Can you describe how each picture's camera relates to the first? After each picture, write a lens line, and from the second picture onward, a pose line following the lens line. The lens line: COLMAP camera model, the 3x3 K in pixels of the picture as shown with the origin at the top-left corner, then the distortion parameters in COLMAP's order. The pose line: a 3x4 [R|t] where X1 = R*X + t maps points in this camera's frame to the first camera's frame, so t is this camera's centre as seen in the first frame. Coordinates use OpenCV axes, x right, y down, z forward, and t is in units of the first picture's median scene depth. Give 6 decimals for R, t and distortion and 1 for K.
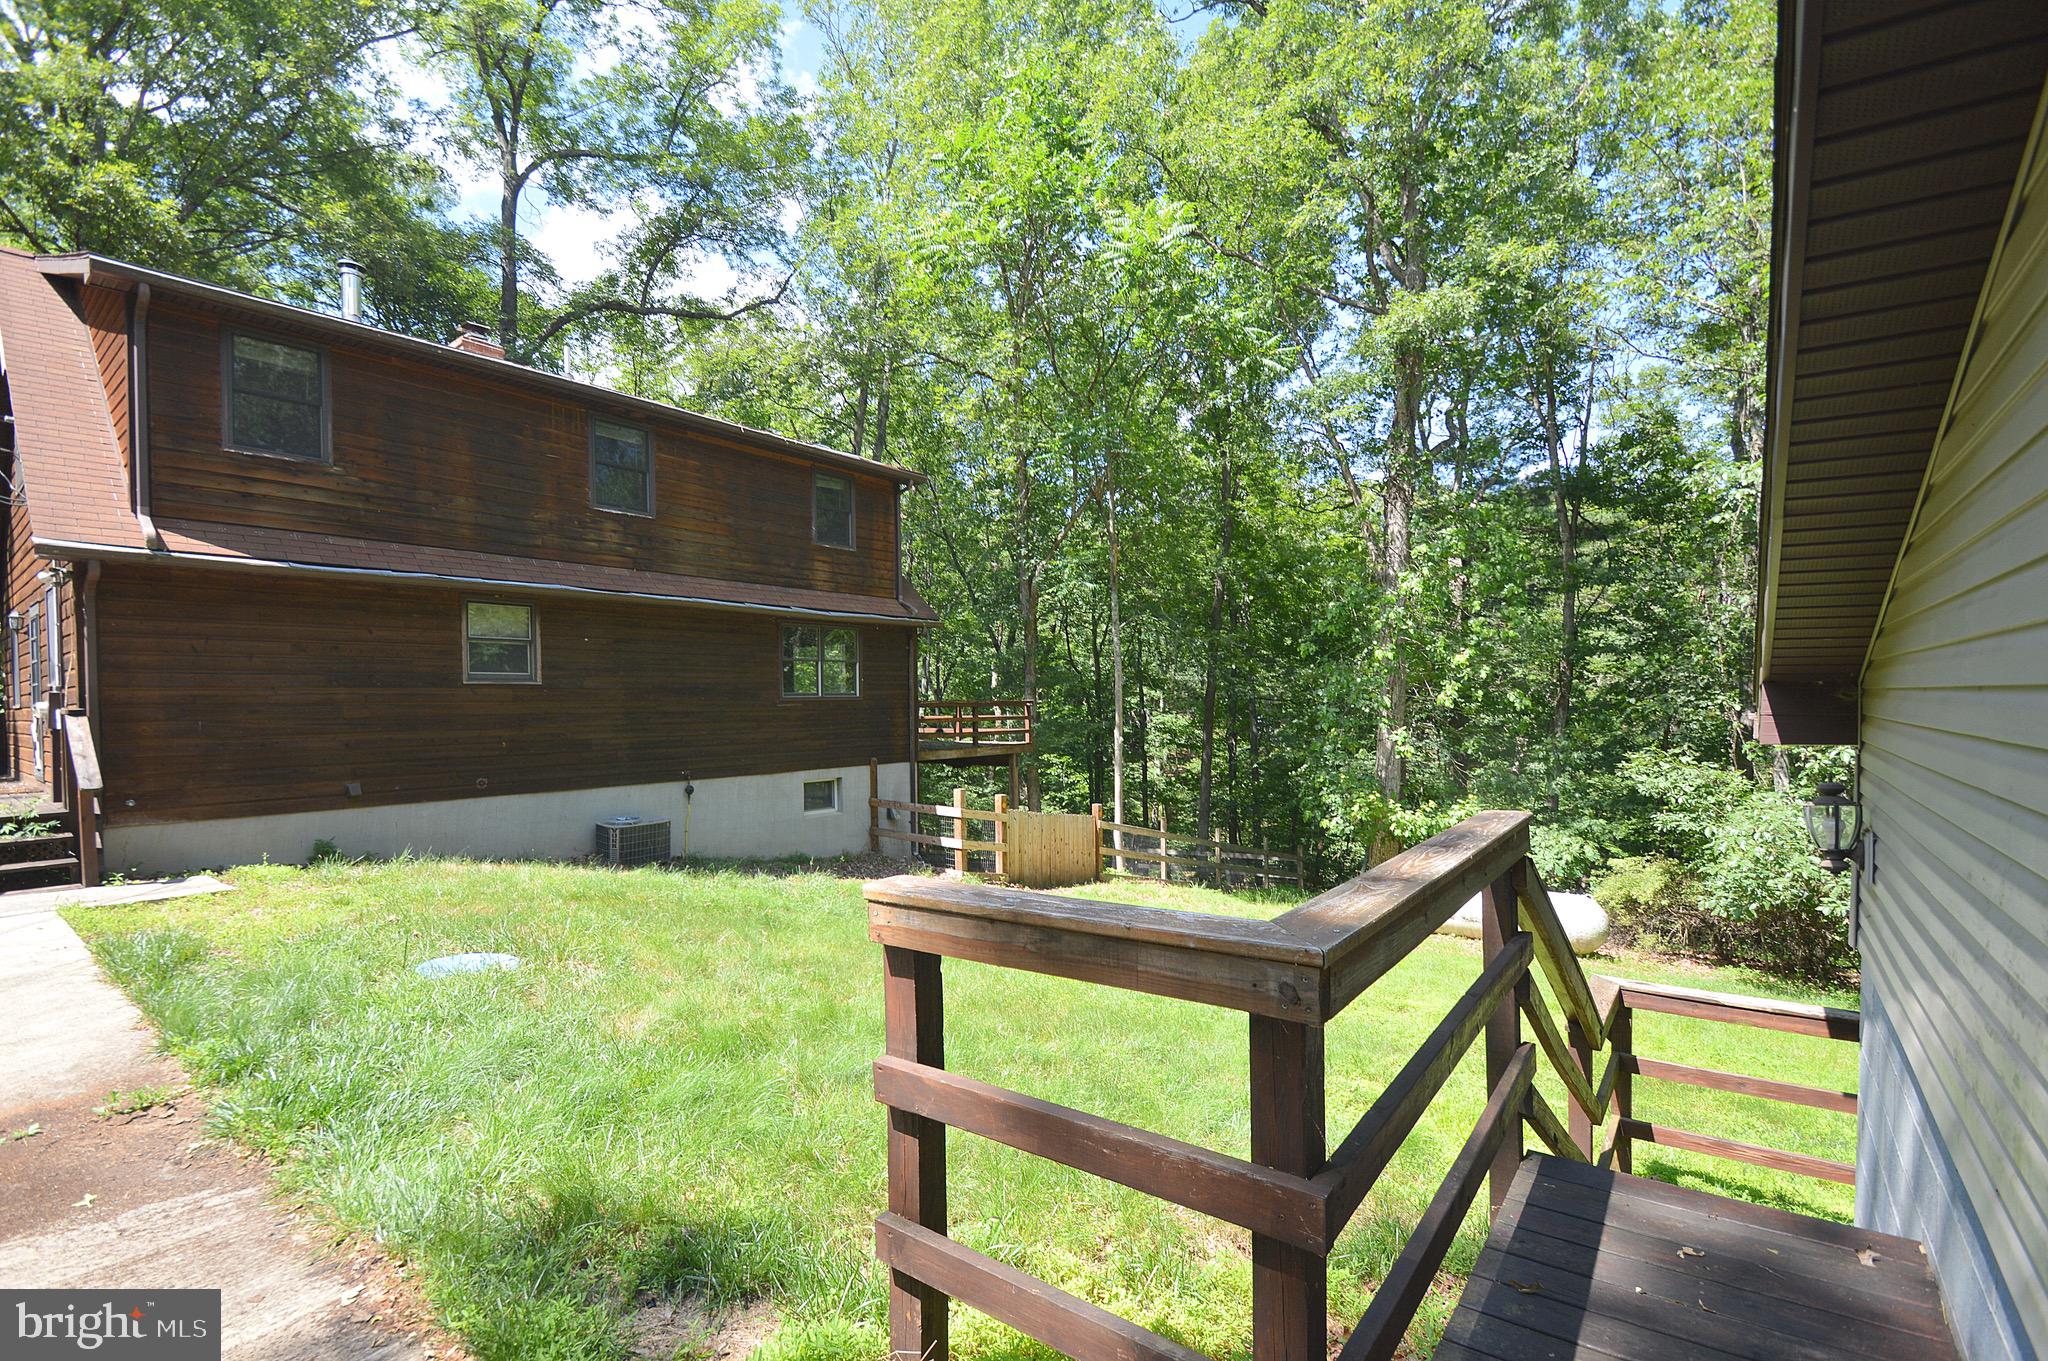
lens RADIAL K [[915.3, 0, 1021.9], [0, 915.3, 723.4], [0, 0, 1]] dist [0.013662, -0.017134]
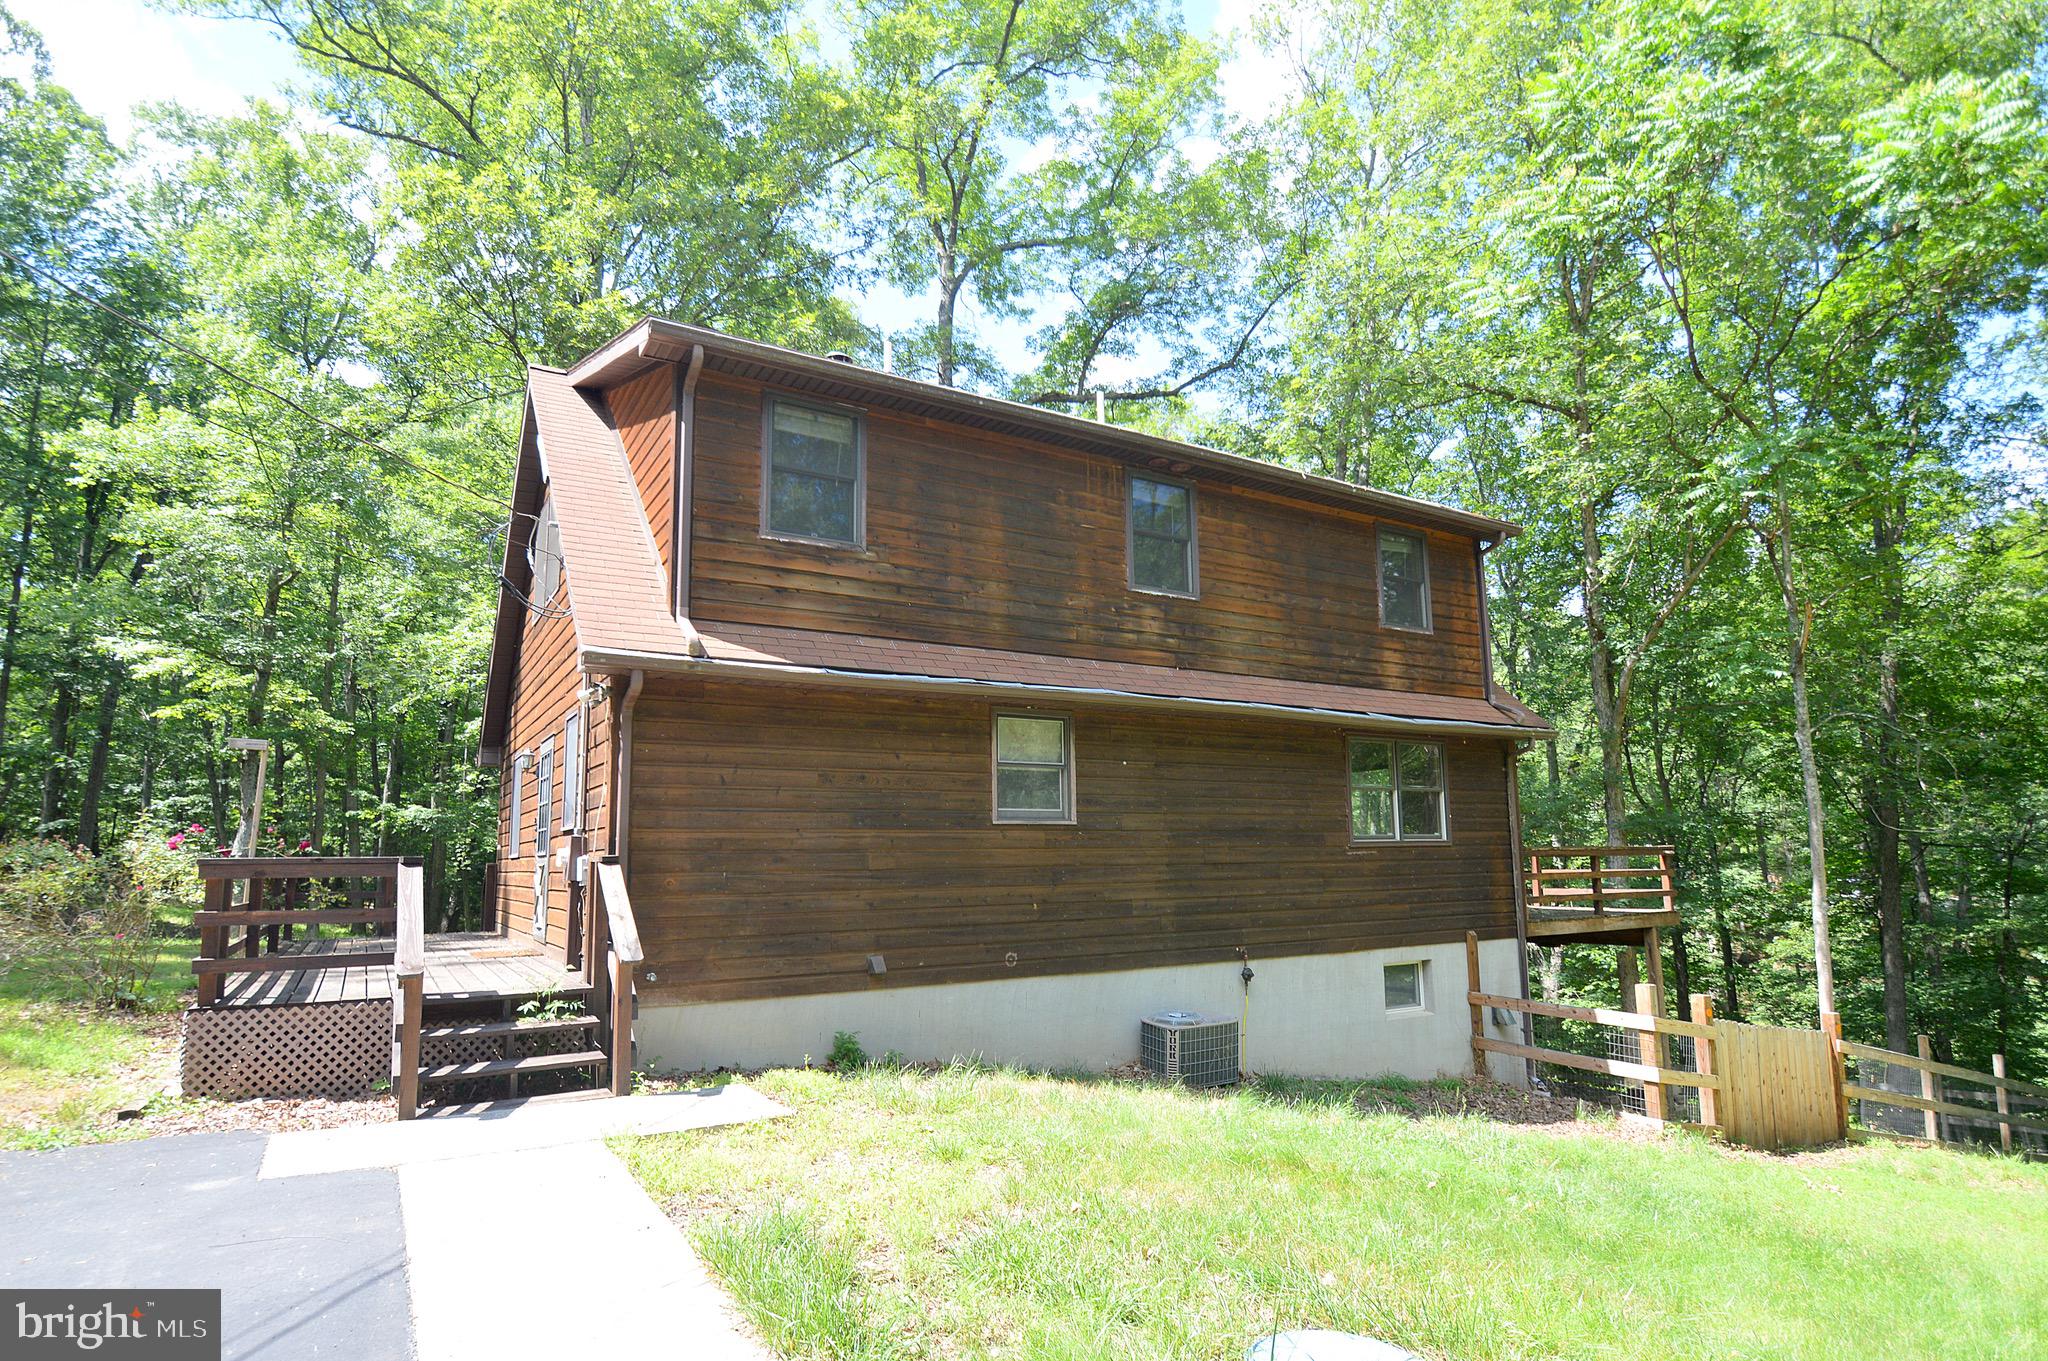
lens RADIAL K [[1083.3, 0, 1023.7], [0, 1083.3, 704.9], [0, 0, 1]] dist [-0.019556, -0.002168]
pose [[0.934903, -0.051492, -0.351149, -0.252486], [-0.005440, 0.987224, -0.159248, 0.001627], [0.354863, 0.150792, 0.922678, 0.166870]]
